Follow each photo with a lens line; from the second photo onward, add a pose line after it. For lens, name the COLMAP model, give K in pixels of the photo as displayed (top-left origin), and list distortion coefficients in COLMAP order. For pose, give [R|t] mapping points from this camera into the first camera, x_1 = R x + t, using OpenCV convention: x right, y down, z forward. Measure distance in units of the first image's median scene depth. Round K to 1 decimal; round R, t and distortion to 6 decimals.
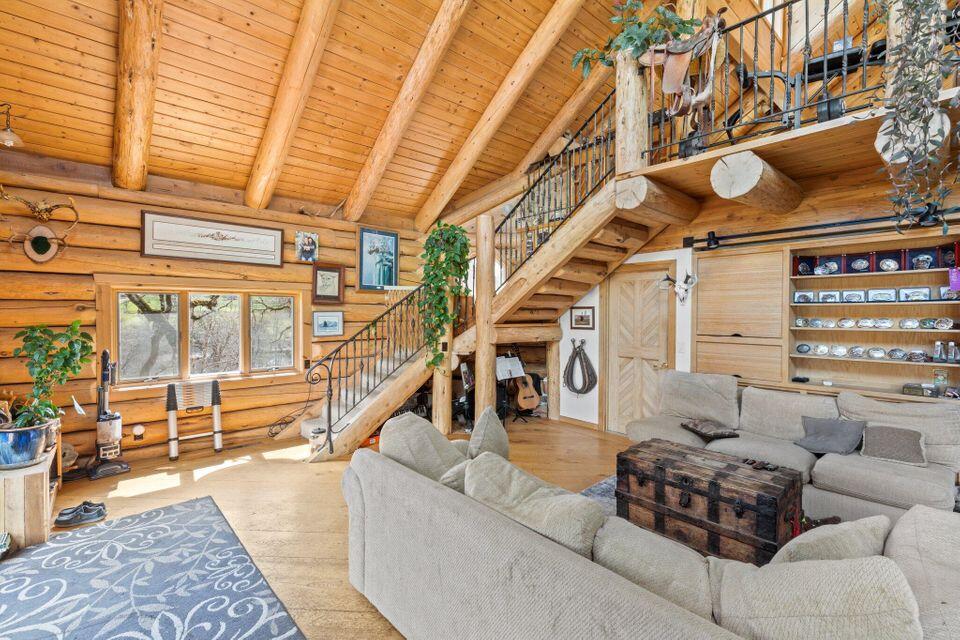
lens RADIAL K [[432.3, 0, 485.4], [0, 432.3, 318.3], [0, 0, 1]] dist [0.005951, 0.000727]
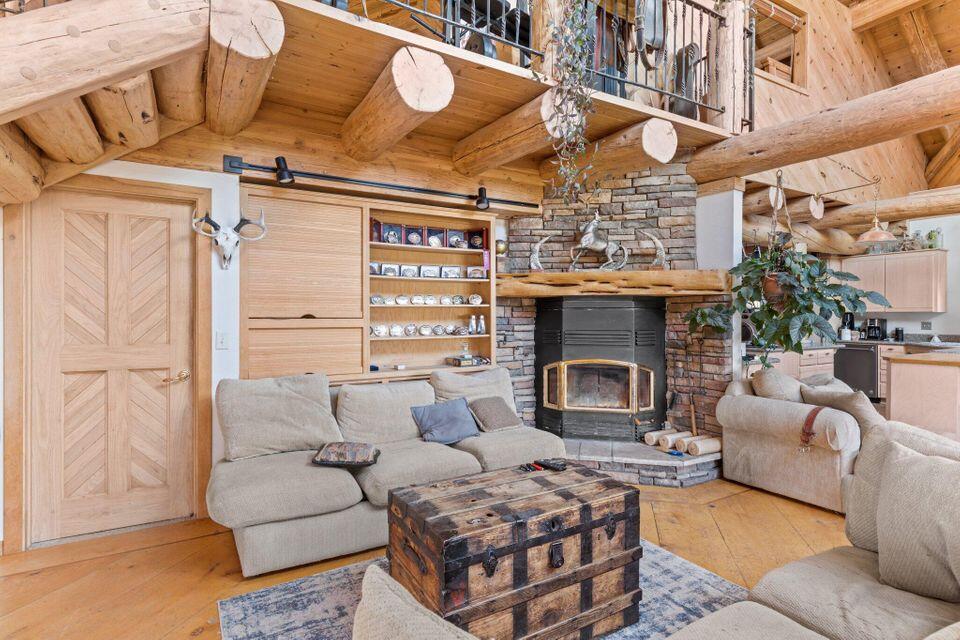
lens RADIAL K [[498.8, 0, 477.2], [0, 498.8, 318.2], [0, 0, 1]] dist [0.003594, 0.000848]
pose [[0.194296, -0.007119, 0.980917, -0.174355], [0.014148, 0.999890, 0.004455, 0.046617], [-0.980841, 0.013013, 0.194376, 0.631486]]
